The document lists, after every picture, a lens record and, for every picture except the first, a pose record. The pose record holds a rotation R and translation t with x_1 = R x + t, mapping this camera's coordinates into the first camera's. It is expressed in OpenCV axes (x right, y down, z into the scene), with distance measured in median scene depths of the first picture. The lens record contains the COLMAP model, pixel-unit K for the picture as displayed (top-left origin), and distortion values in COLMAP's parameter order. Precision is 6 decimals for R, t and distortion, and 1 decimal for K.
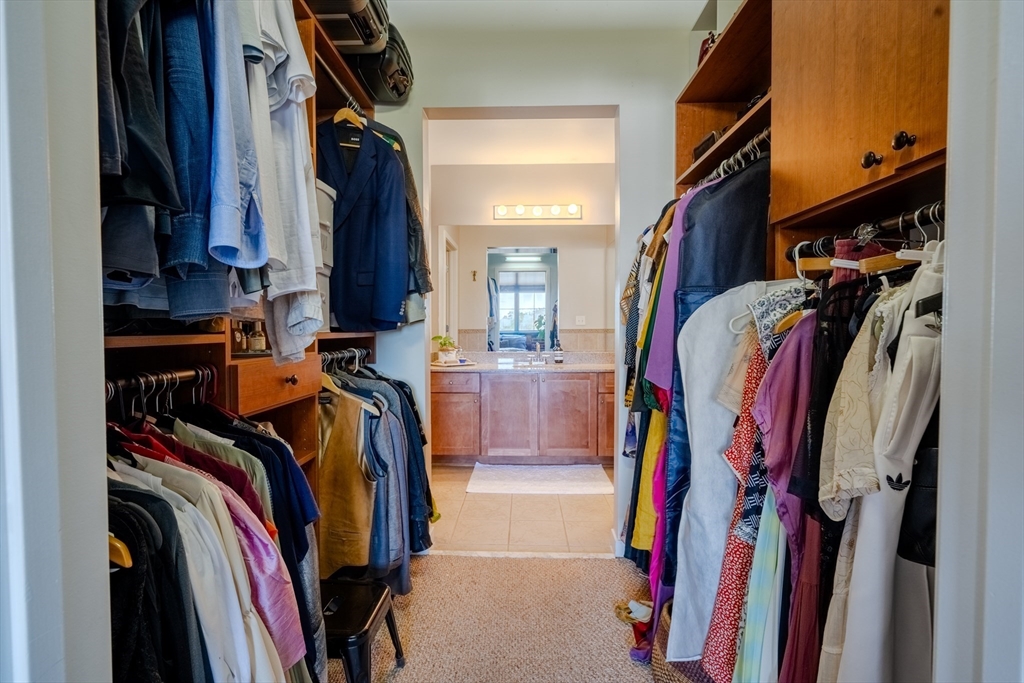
lens RADIAL K [[478.9, 0, 510.6], [0, 478.9, 330.3], [0, 0, 1]] dist [-0.000811, -0.000058]
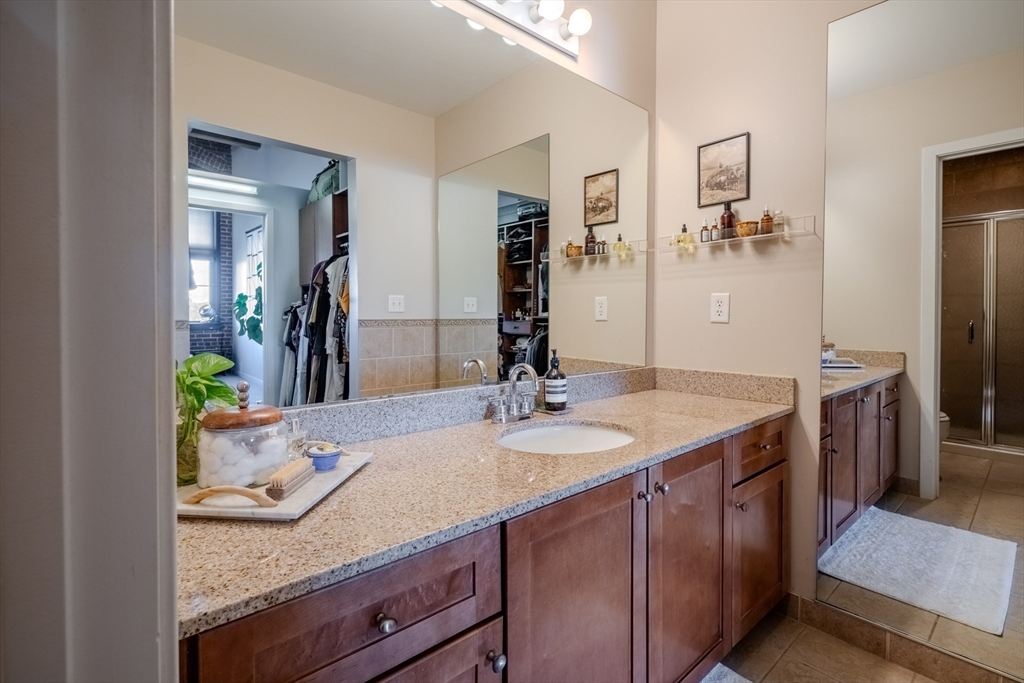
lens RADIAL K [[478.9, 0, 510.6], [0, 478.9, 330.3], [0, 0, 1]] dist [-0.000811, -0.000058]
pose [[0.736313, -0.015964, 0.676453, -0.127344], [-0.001409, 0.999683, 0.025127, -0.003752], [-0.676640, -0.019454, 0.736057, 0.513239]]
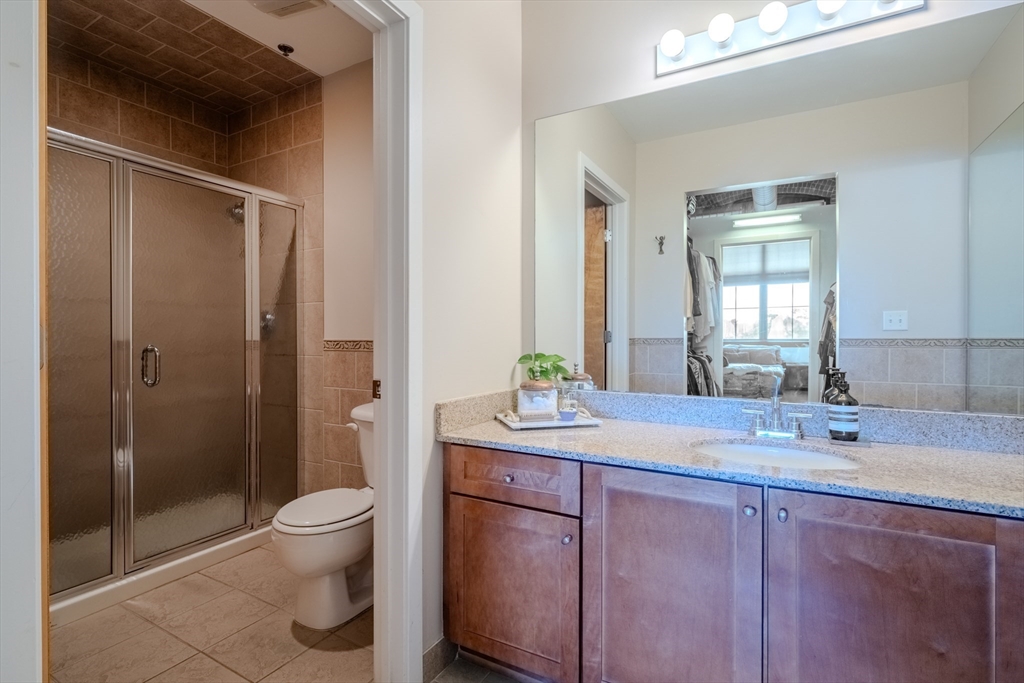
lens RADIAL K [[483.8, 0, 502.1], [0, 483.8, 336.4], [0, 0, 1]] dist [-0.000656, -0.000262]
pose [[0.876616, 0.000625, -0.481190, 0.036712], [-0.001486, 0.999998, -0.001407, -0.003298], [0.481188, 0.001948, 0.876615, 0.401081]]
